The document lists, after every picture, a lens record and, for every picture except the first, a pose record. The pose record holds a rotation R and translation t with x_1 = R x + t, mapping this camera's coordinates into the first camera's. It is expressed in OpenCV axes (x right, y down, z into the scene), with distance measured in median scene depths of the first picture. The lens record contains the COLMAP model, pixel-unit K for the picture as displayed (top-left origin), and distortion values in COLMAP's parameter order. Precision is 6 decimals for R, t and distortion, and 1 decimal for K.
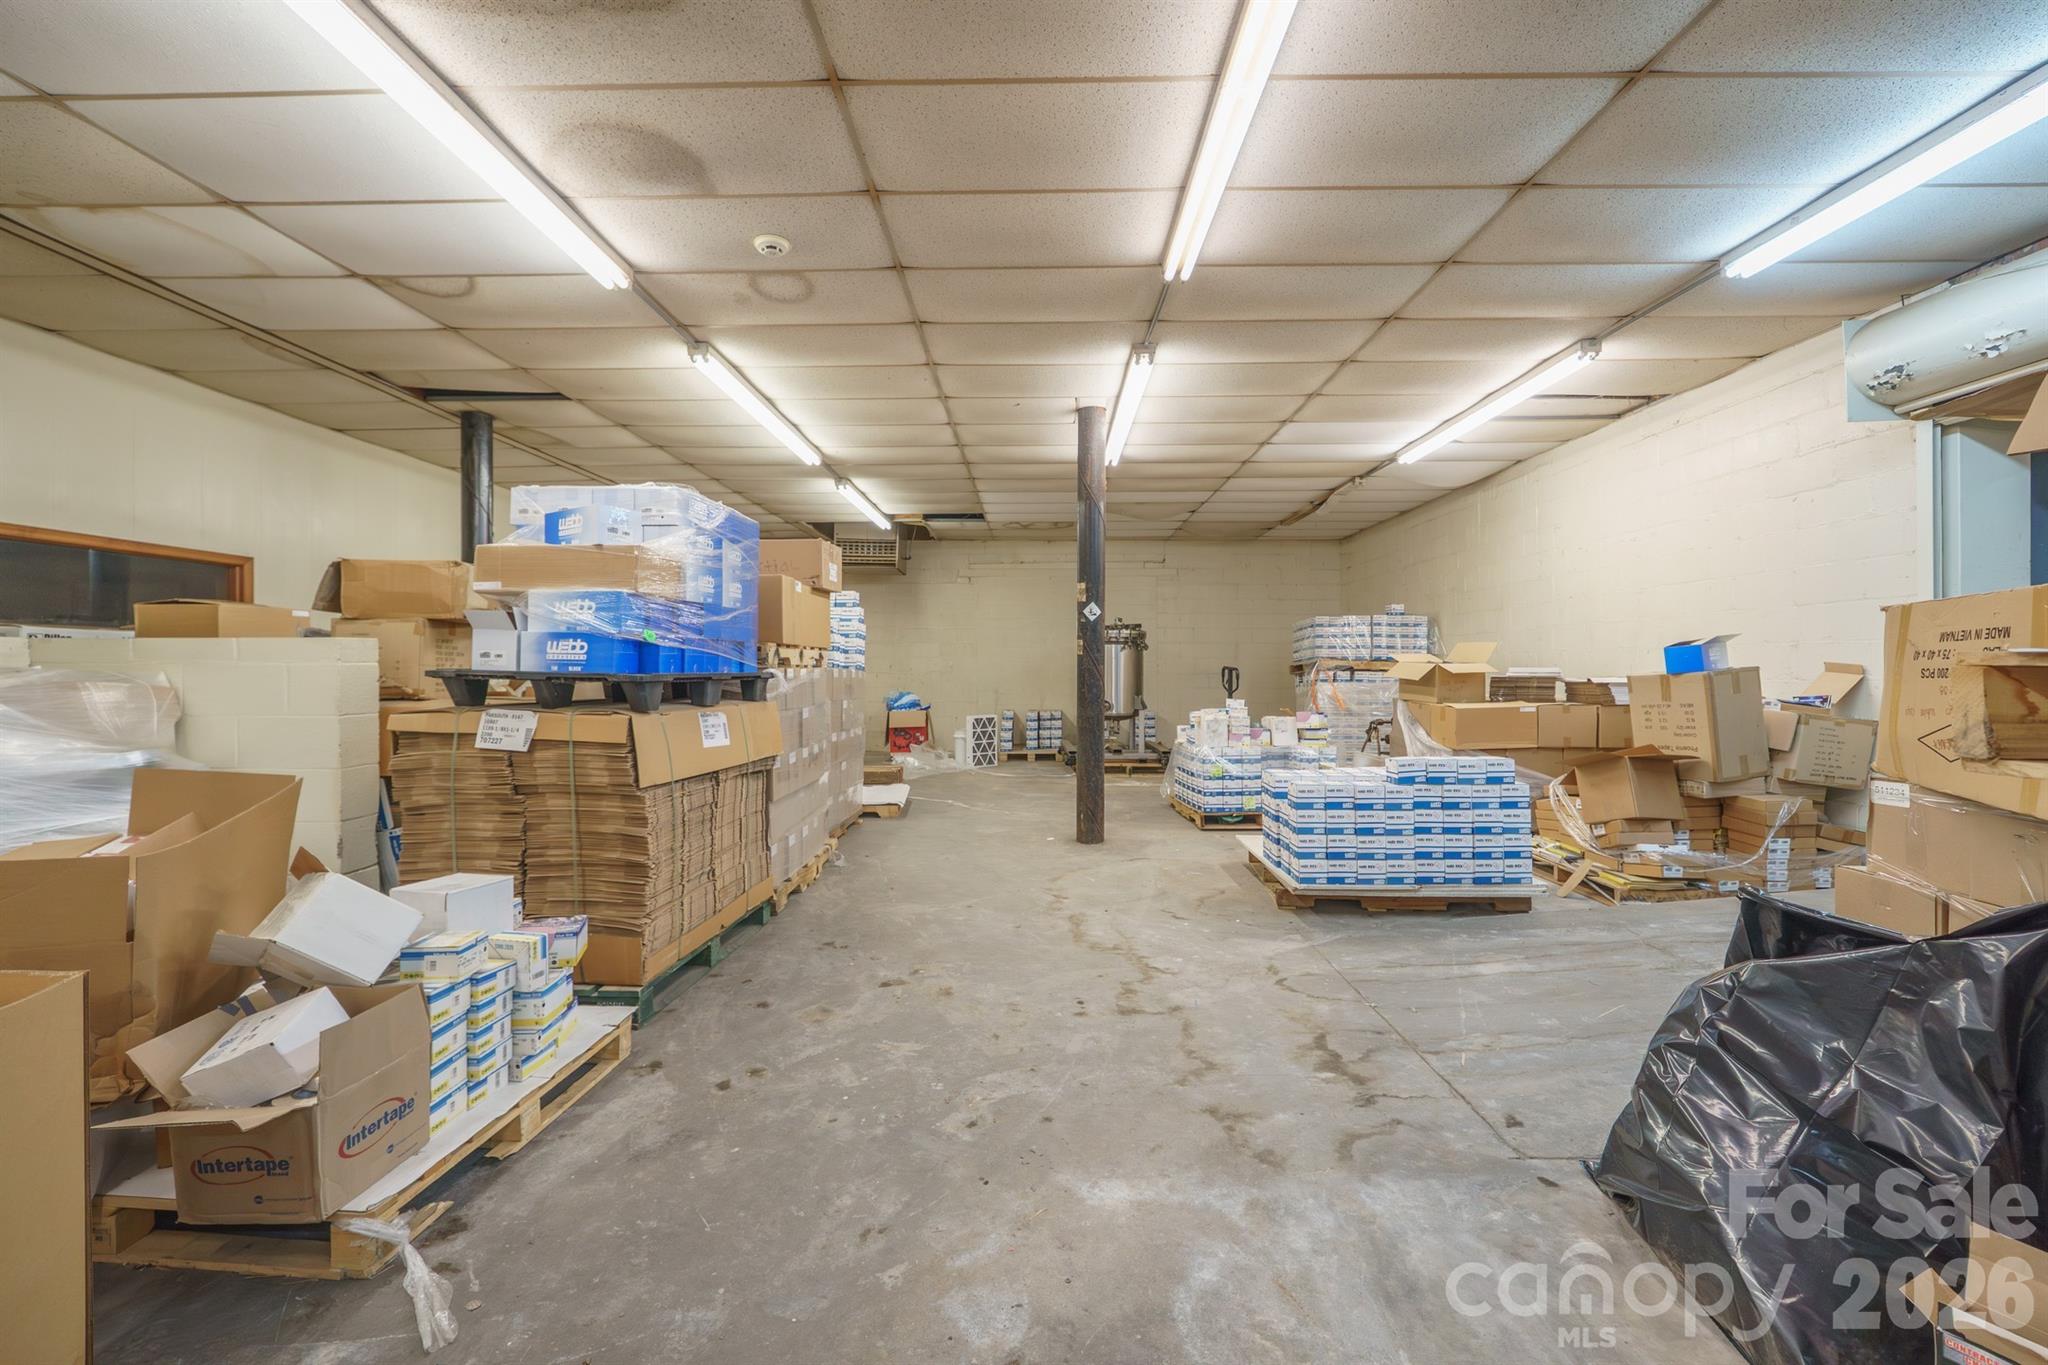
lens RADIAL K [[877.5, 0, 1022.2], [0, 877.5, 671.3], [0, 0, 1]] dist [-0.004893, -0.000194]
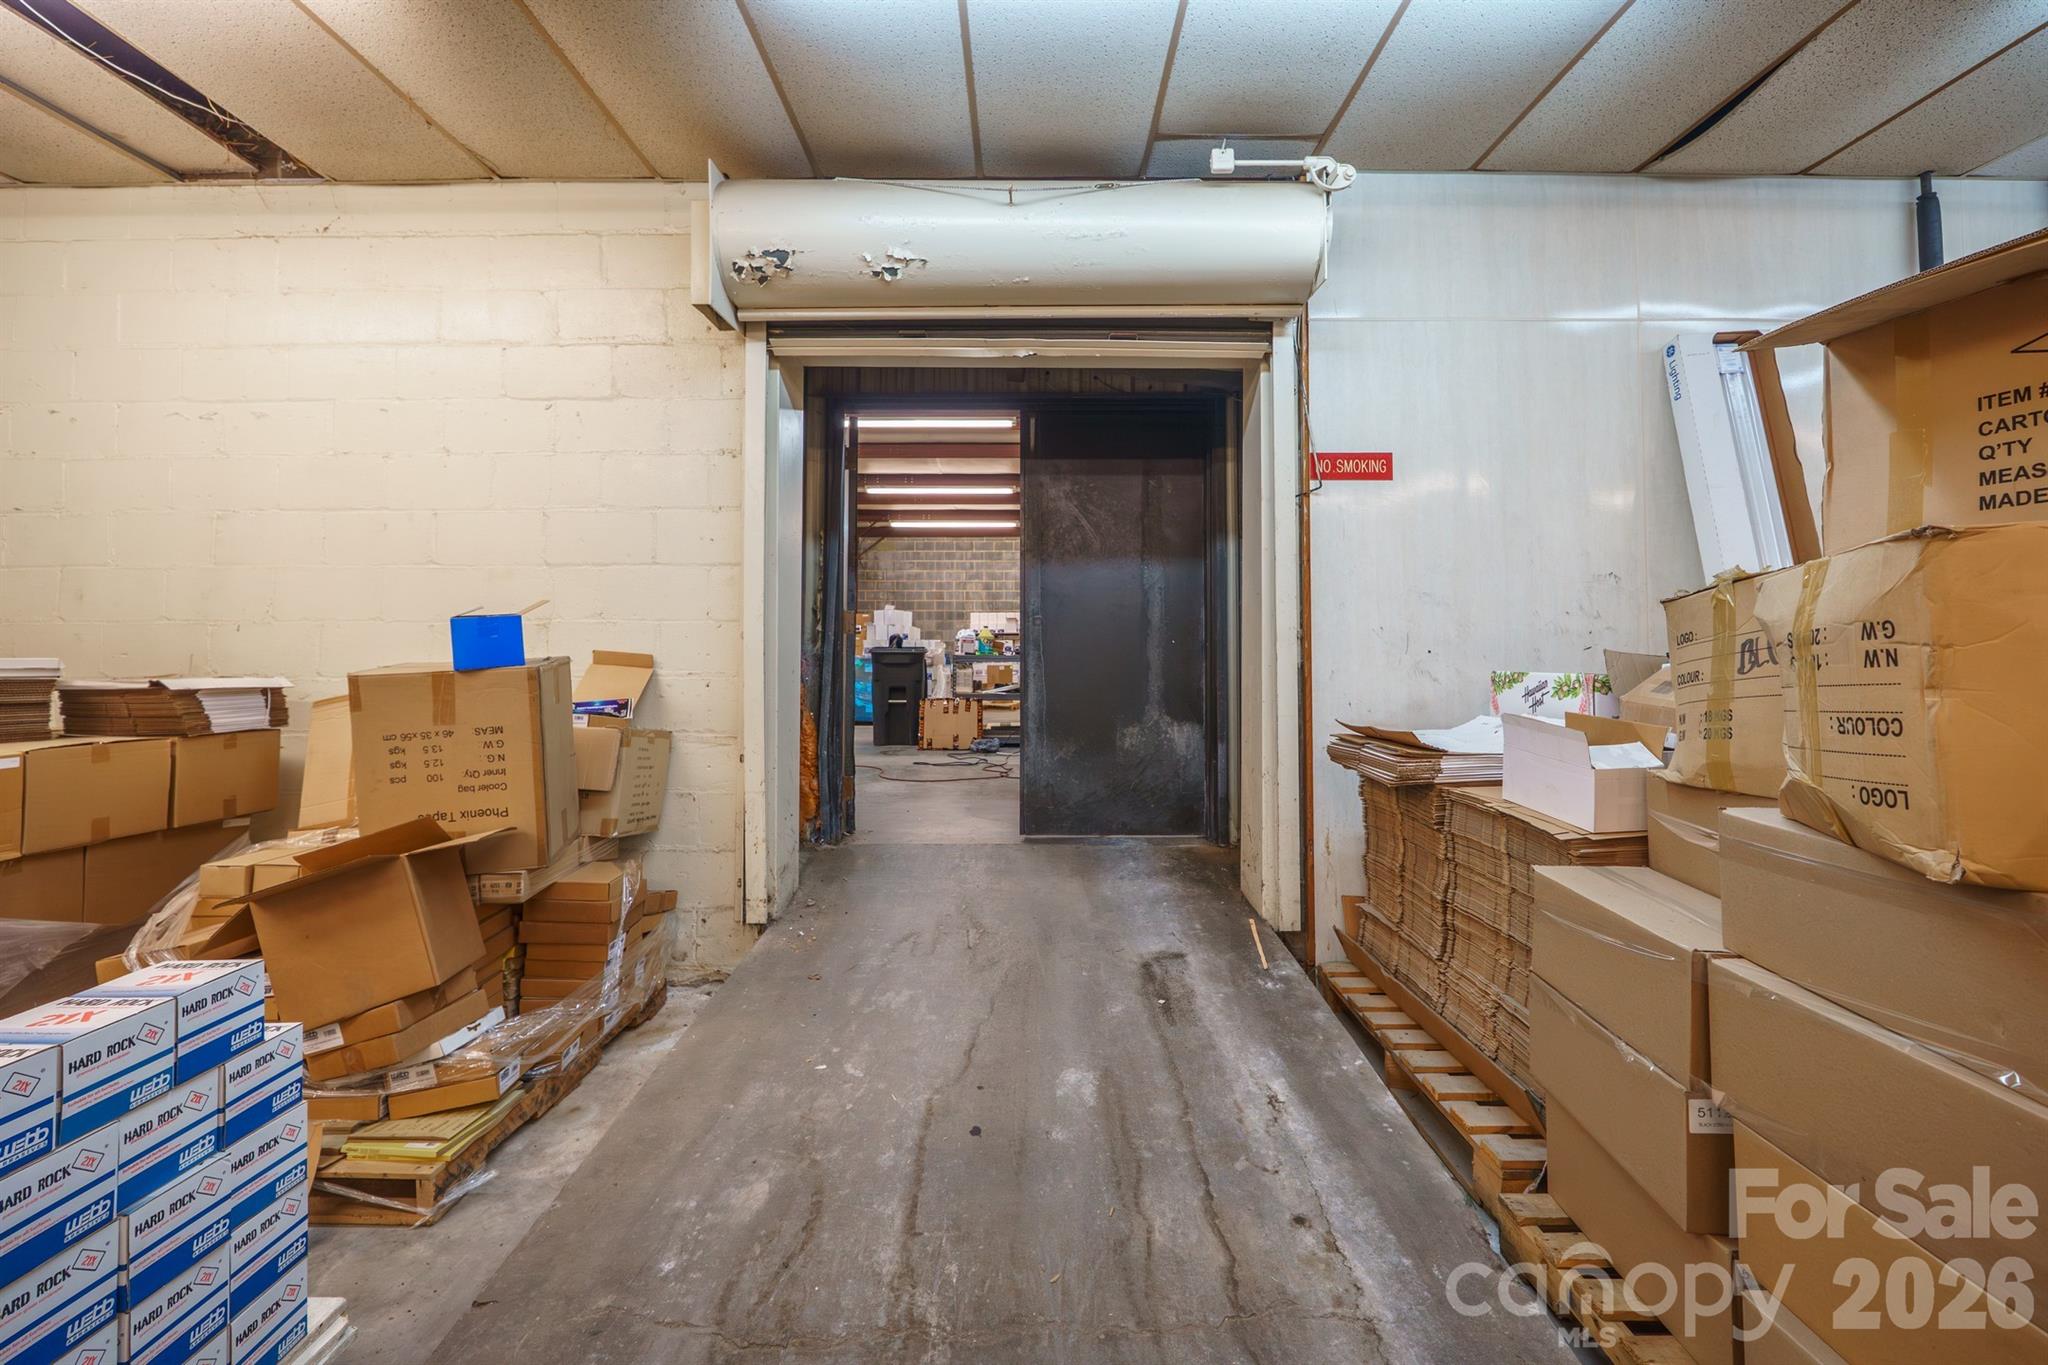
lens RADIAL K [[877.5, 0, 1021.2], [0, 877.5, 620.0], [0, 0, 1]] dist [-0.004893, -0.000194]
pose [[0.000447, 0.040165, 0.999193, 0.233361], [0.002719, 0.999189, -0.040166, -0.005401], [-0.999996, 0.002734, 0.000337, 0.681926]]
